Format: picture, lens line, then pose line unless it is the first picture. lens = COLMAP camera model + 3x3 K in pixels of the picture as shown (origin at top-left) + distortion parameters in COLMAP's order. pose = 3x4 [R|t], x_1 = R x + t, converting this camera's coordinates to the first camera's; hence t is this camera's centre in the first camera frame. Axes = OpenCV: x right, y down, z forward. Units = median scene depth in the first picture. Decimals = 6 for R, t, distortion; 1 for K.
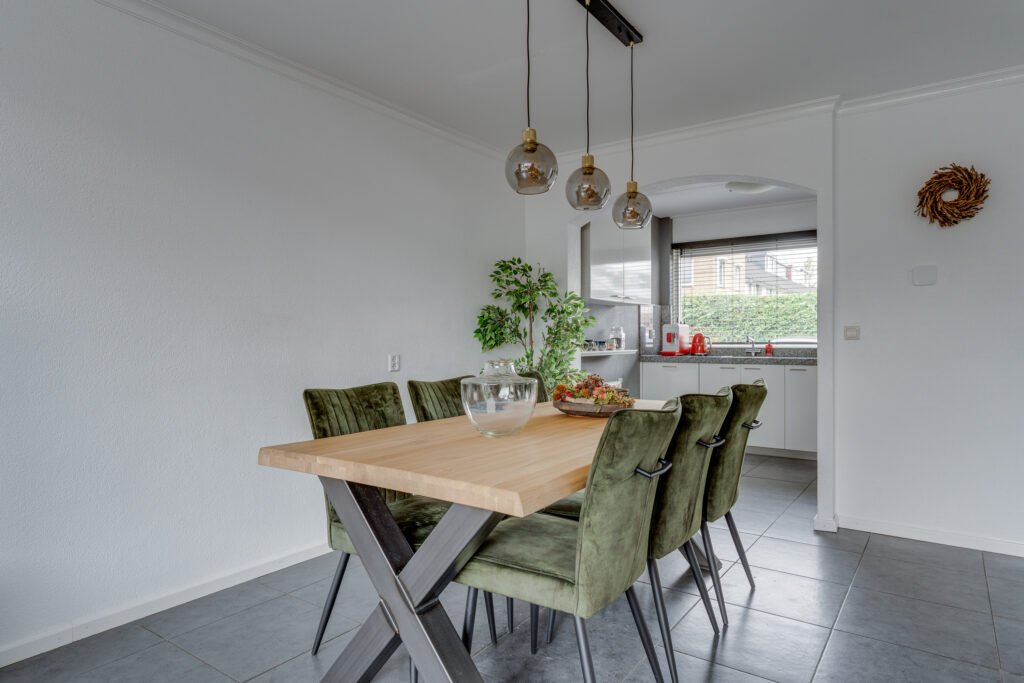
lens RADIAL K [[606.2, 0, 508.5], [0, 606.2, 339.3], [0, 0, 1]] dist [0.000782, 0.000518]
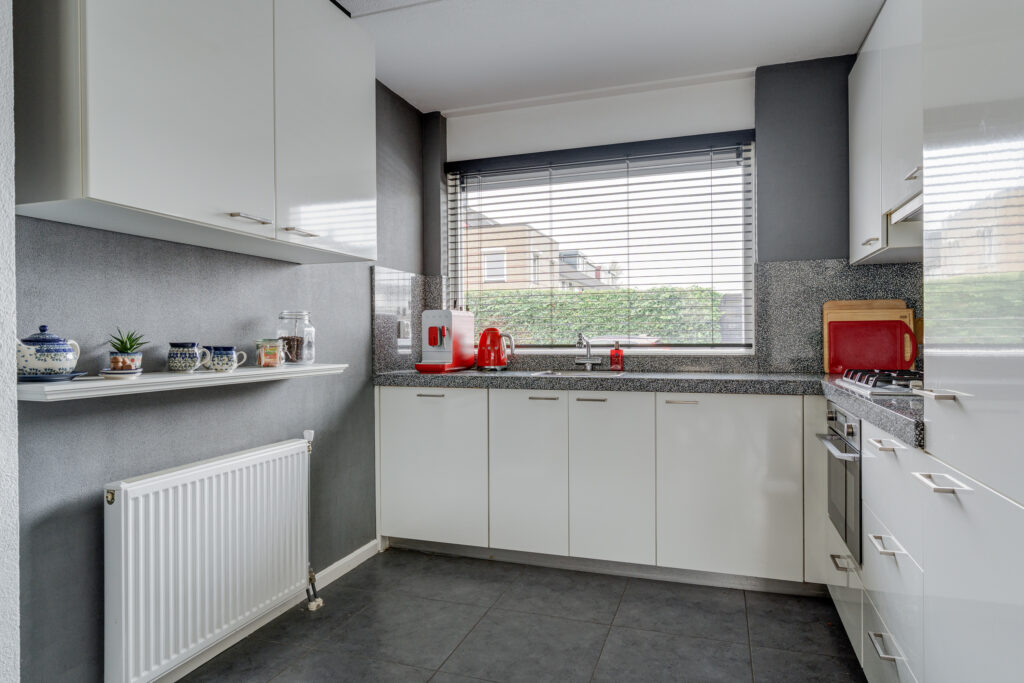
lens RADIAL K [[606.2, 0, 512.3], [0, 606.2, 340.9], [0, 0, 1]] dist [0.000782, 0.000518]
pose [[0.955894, -0.005208, 0.293667, 0.178546], [0.004537, 0.999985, 0.002966, -0.000027], [-0.293678, -0.001503, 0.955903, 0.496197]]
